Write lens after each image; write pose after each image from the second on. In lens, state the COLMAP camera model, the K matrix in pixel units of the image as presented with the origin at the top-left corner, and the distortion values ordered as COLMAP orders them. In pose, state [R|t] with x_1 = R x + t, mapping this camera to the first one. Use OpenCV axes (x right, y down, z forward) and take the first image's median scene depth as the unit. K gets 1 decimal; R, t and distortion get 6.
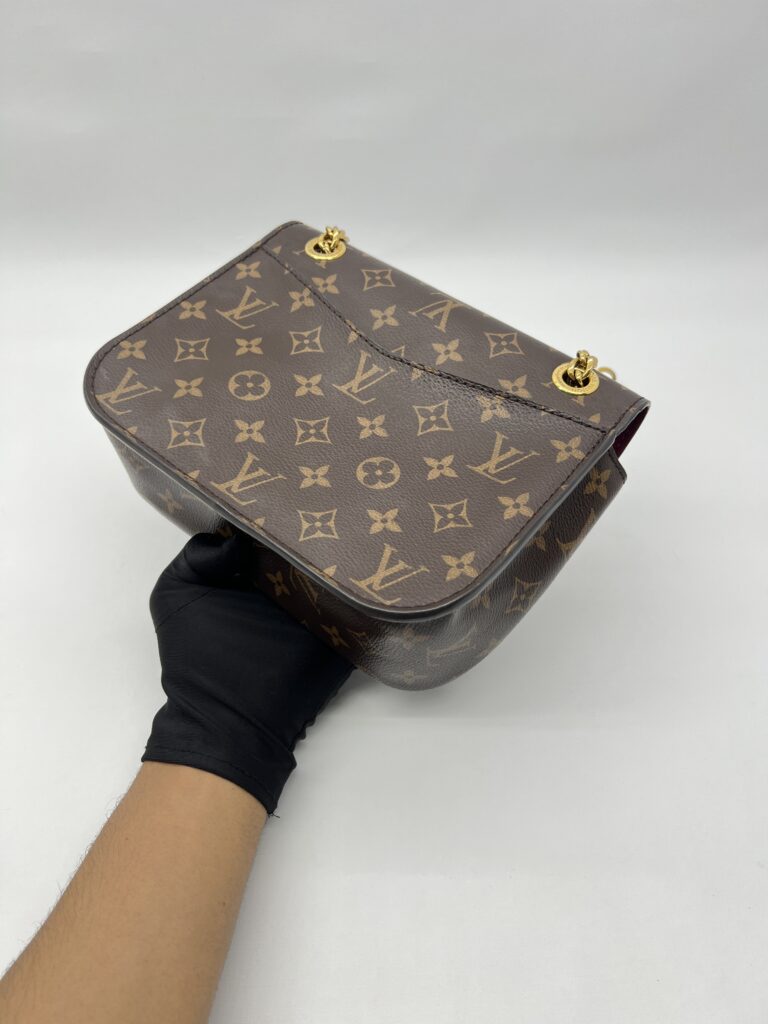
lens RADIAL K [[827.3, 0, 381.4], [0, 827.3, 515.8], [0, 0, 1]] dist [0.077376, -0.000999]
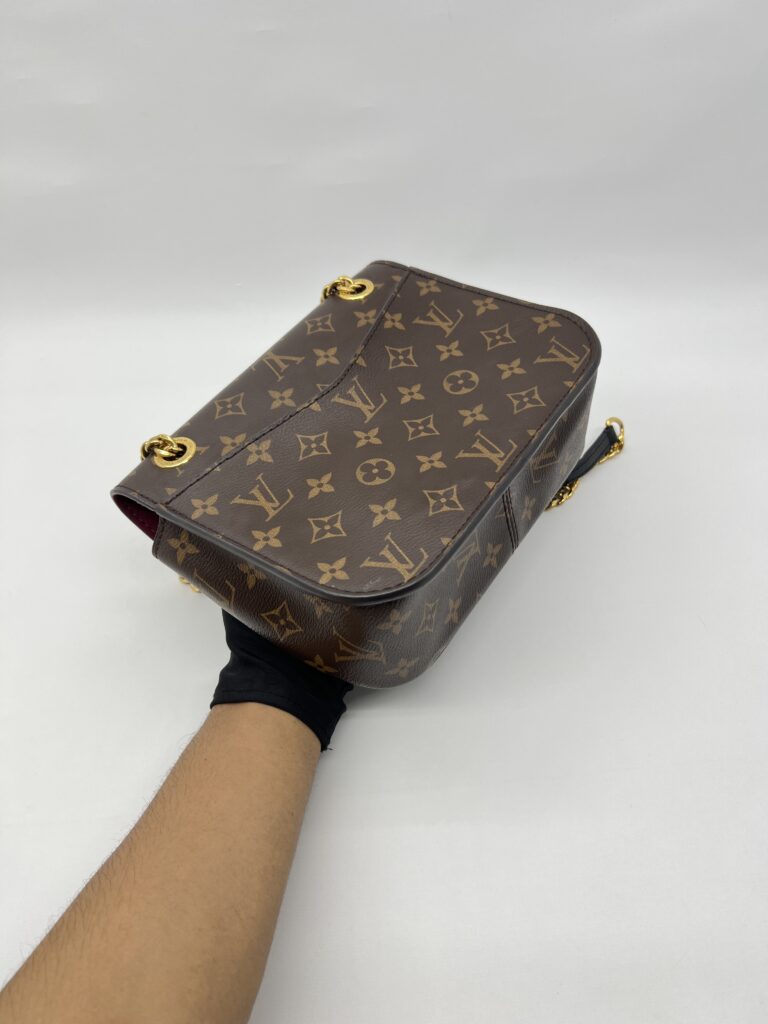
lens RADIAL K [[827.3, 0, 378.1], [0, 827.3, 513.5], [0, 0, 1]] dist [0.077376, -0.000999]
pose [[-0.079232, -0.750003, 0.656671, -0.893821], [0.857842, 0.284245, 0.428149, -0.591958], [-0.507769, 0.597243, 0.620863, 0.372753]]
